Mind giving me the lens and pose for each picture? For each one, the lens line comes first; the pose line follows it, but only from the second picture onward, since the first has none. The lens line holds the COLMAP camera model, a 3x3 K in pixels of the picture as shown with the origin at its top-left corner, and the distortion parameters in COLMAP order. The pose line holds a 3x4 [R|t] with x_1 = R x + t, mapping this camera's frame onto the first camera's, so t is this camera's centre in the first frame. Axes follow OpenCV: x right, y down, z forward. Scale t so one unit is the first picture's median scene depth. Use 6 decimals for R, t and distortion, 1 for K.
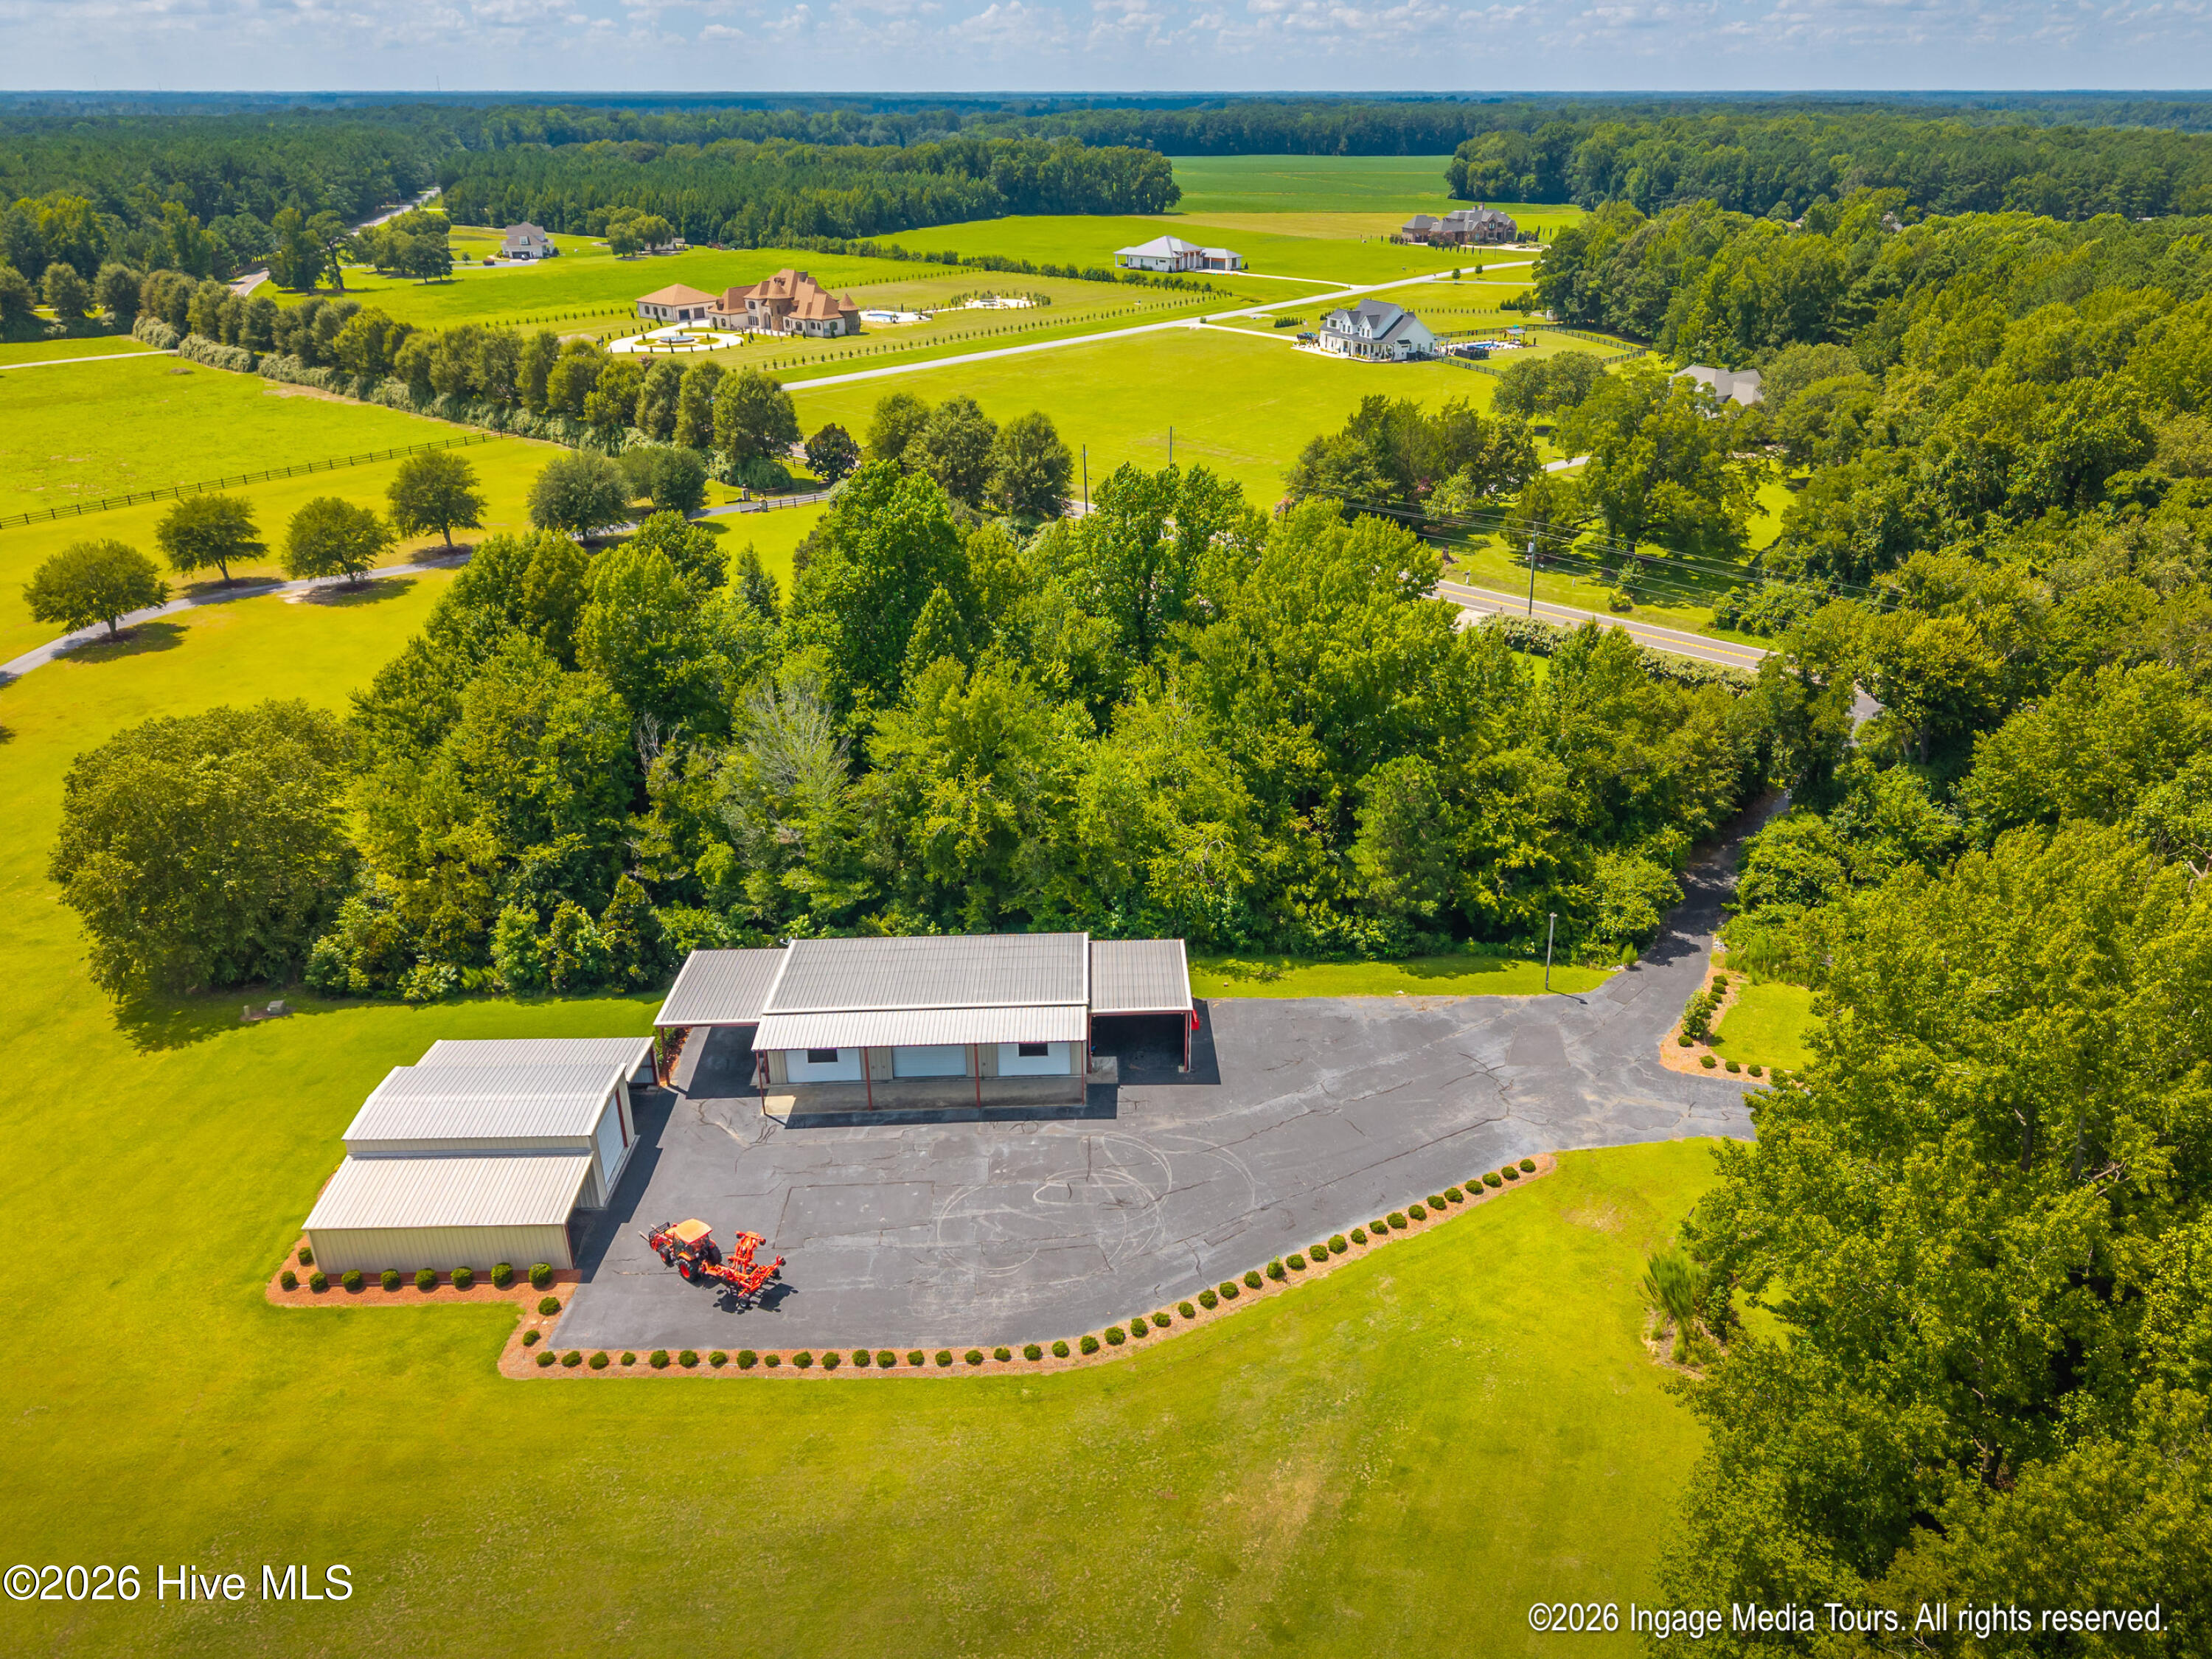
lens RADIAL K [[1547.2, 0, 1117.9], [0, 1547.2, 821.7], [0, 0, 1]] dist [0.027985, -0.025539]
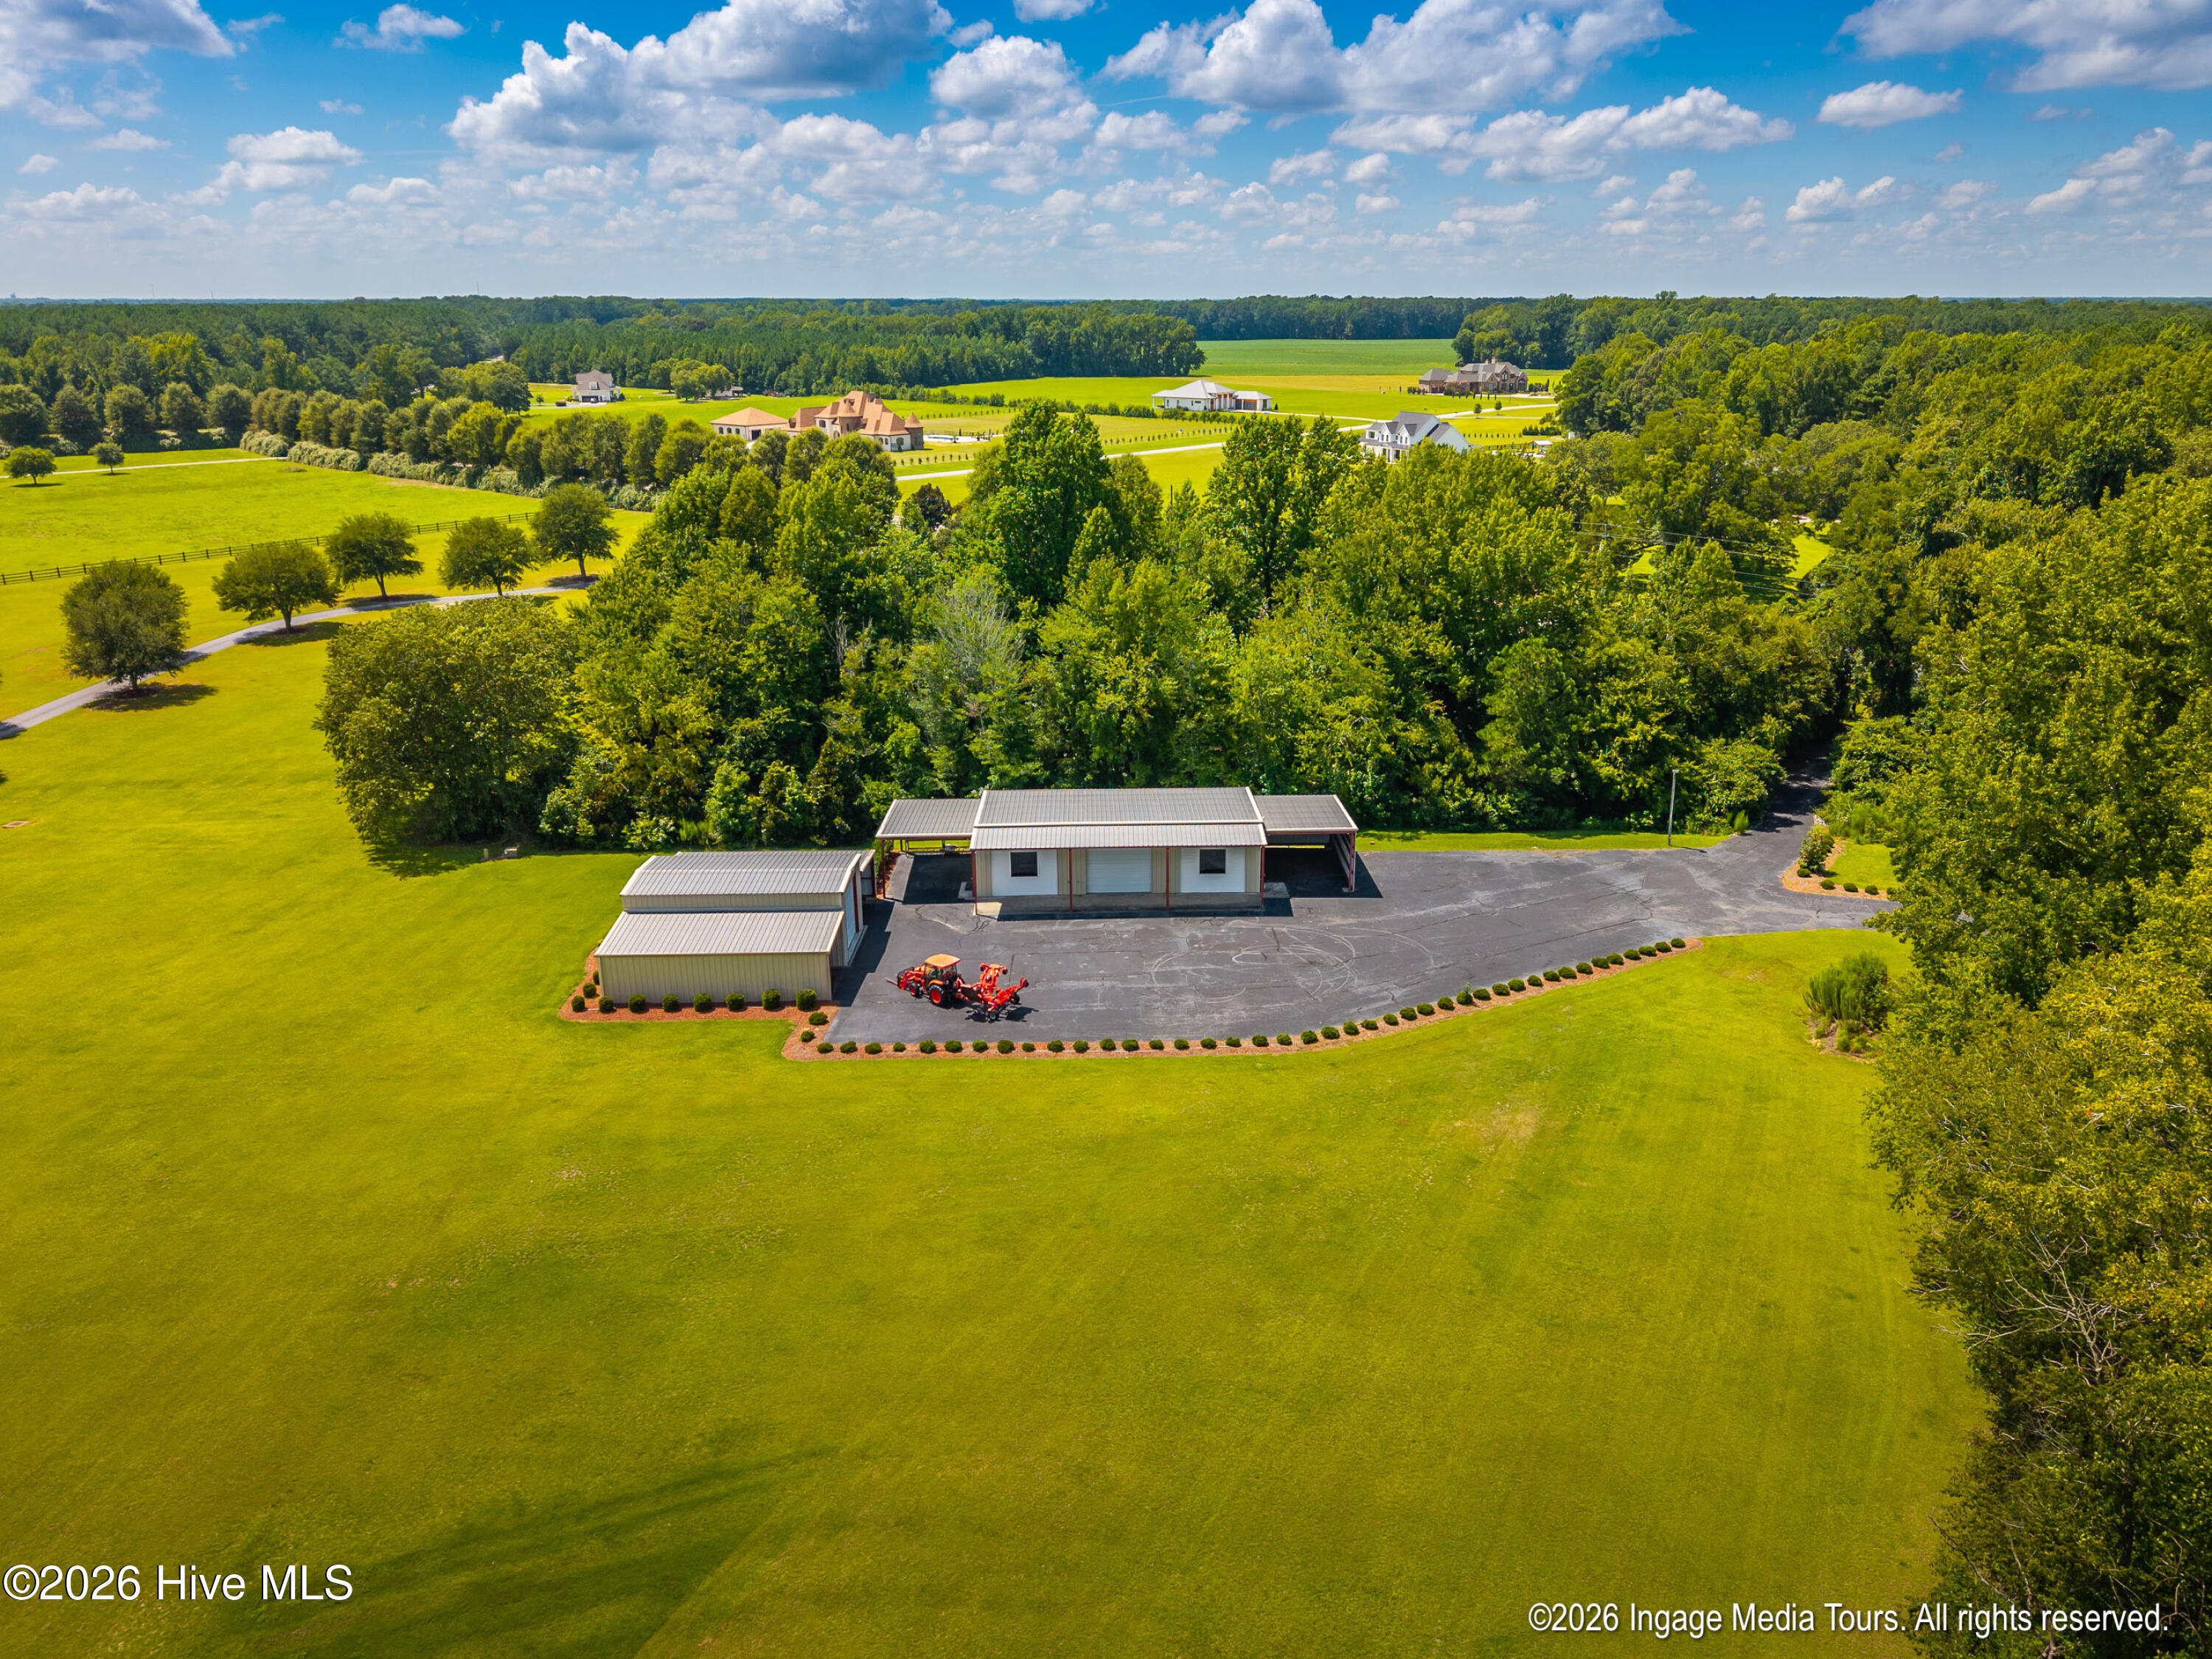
lens RADIAL K [[1547.2, 0, 1118.9], [0, 1547.2, 843.9], [0, 0, 1]] dist [0.027985, -0.025539]
pose [[0.999999, -0.001543, -0.000628, -0.101298], [0.001468, 0.994371, -0.105945, 0.206861], [0.000788, 0.105943, 0.994372, -0.078176]]
